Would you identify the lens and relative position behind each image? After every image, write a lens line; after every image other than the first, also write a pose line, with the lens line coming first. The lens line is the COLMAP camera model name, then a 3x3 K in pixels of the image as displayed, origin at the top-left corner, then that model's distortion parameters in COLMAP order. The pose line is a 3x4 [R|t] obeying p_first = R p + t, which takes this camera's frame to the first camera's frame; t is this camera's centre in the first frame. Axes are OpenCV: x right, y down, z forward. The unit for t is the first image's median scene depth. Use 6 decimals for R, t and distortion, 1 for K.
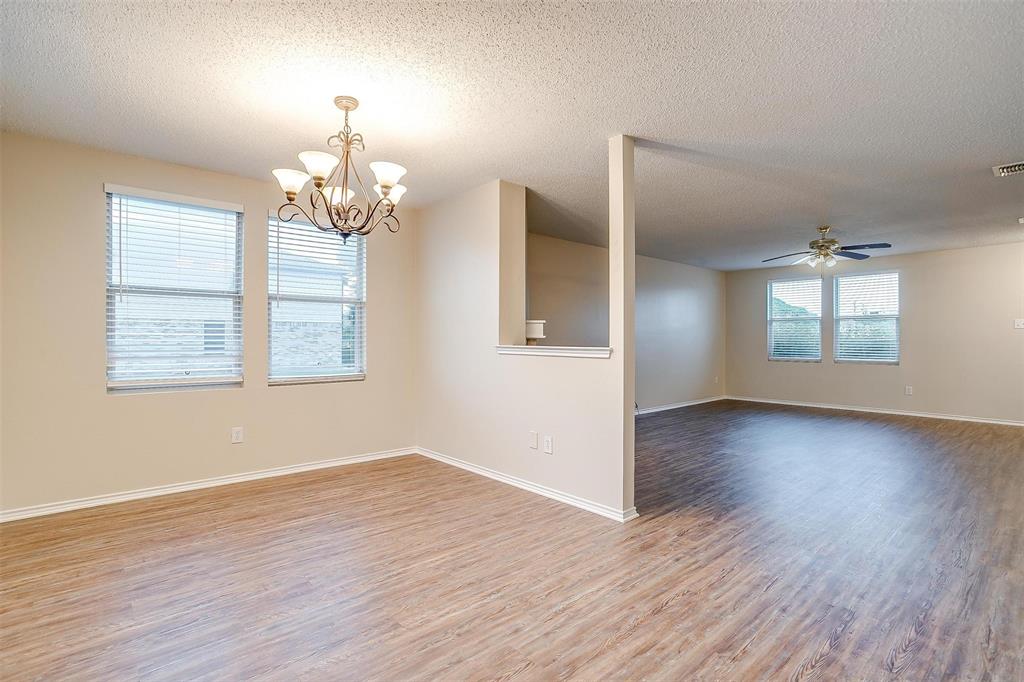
lens RADIAL K [[497.5, 0, 507.2], [0, 497.5, 338.3], [0, 0, 1]] dist [-0.057867, 0.033362]
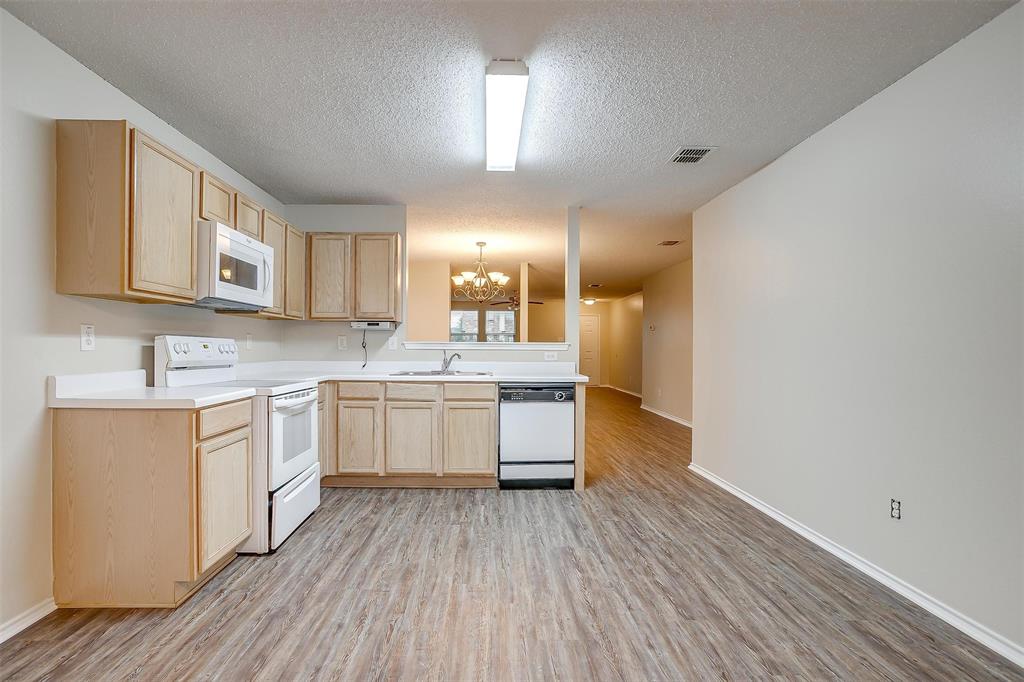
lens RADIAL K [[503.9, 0, 494.7], [0, 503.9, 346.5], [0, 0, 1]] dist [-0.060579, 0.036271]
pose [[0.644733, 0.000501, 0.764408, -1.797231], [-0.002823, 0.999995, 0.001725, -0.001001], [-0.764402, -0.003270, 0.644731, -0.497137]]
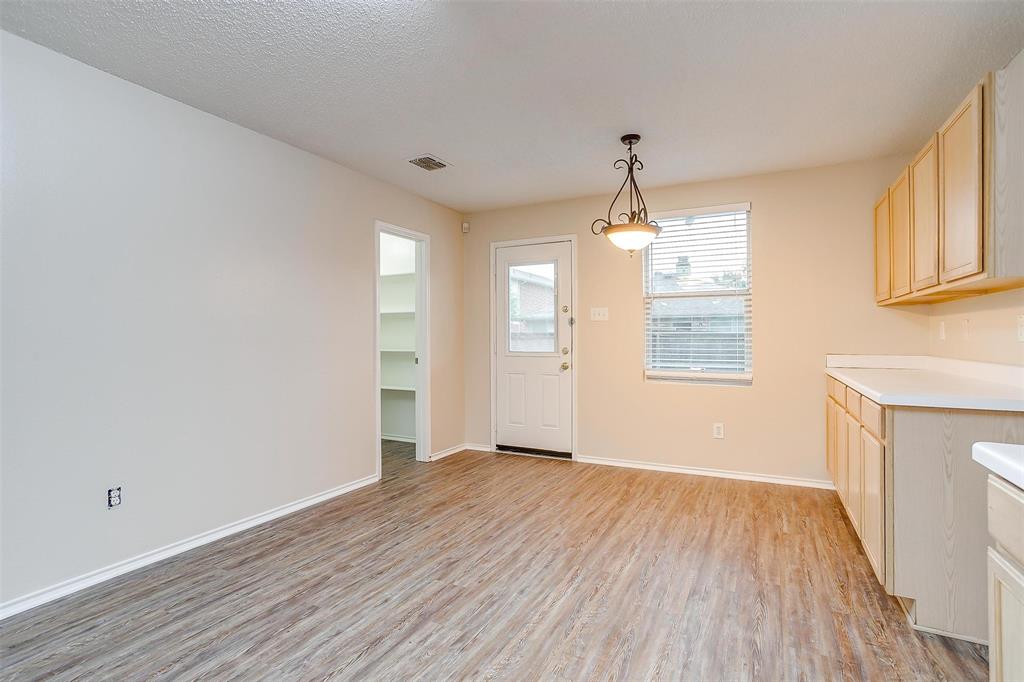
lens RADIAL K [[501.9, 0, 506.8], [0, 501.9, 338.7], [0, 0, 1]] dist [-0.058661, 0.036399]
pose [[-0.932612, 0.000823, -0.360880, -1.104712], [0.000585, 1.000000, 0.000767, 0.001223], [0.360880, 0.000504, -0.932612, 0.468580]]
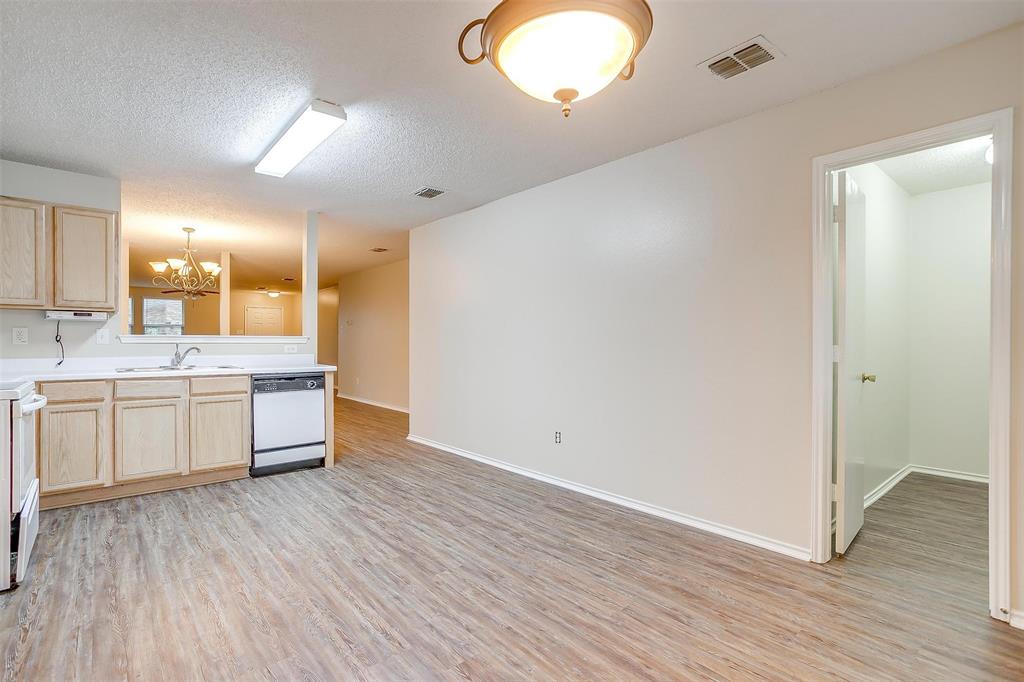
lens RADIAL K [[494.2, 0, 507.3], [0, 494.2, 342.0], [0, 0, 1]] dist [-0.051870, 0.031167]
pose [[0.016581, -0.005442, 0.999848, -2.086722], [-0.001262, 0.999984, 0.005463, -0.001081], [-0.999862, -0.001353, 0.016574, -0.371228]]
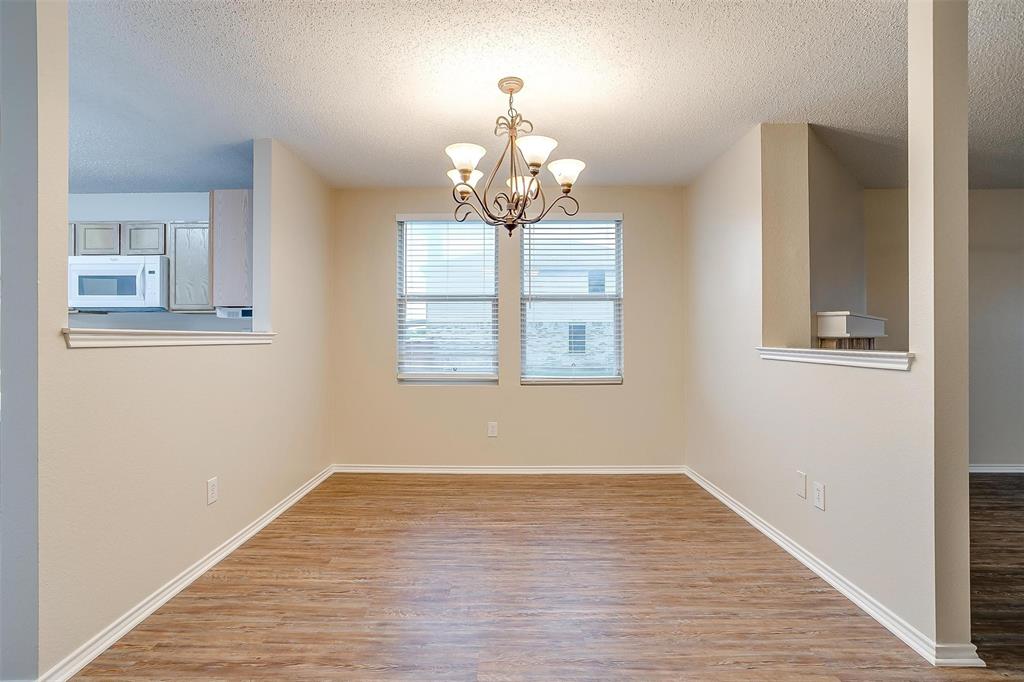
lens RADIAL K [[503.4, 0, 497.8], [0, 503.4, 334.9], [0, 0, 1]] dist [-0.061017, 0.035756]
pose [[0.740725, -0.006985, -0.671772, 0.242582], [0.002985, 0.999970, -0.007107, -0.000111], [0.671802, 0.003259, 0.740724, 0.246205]]
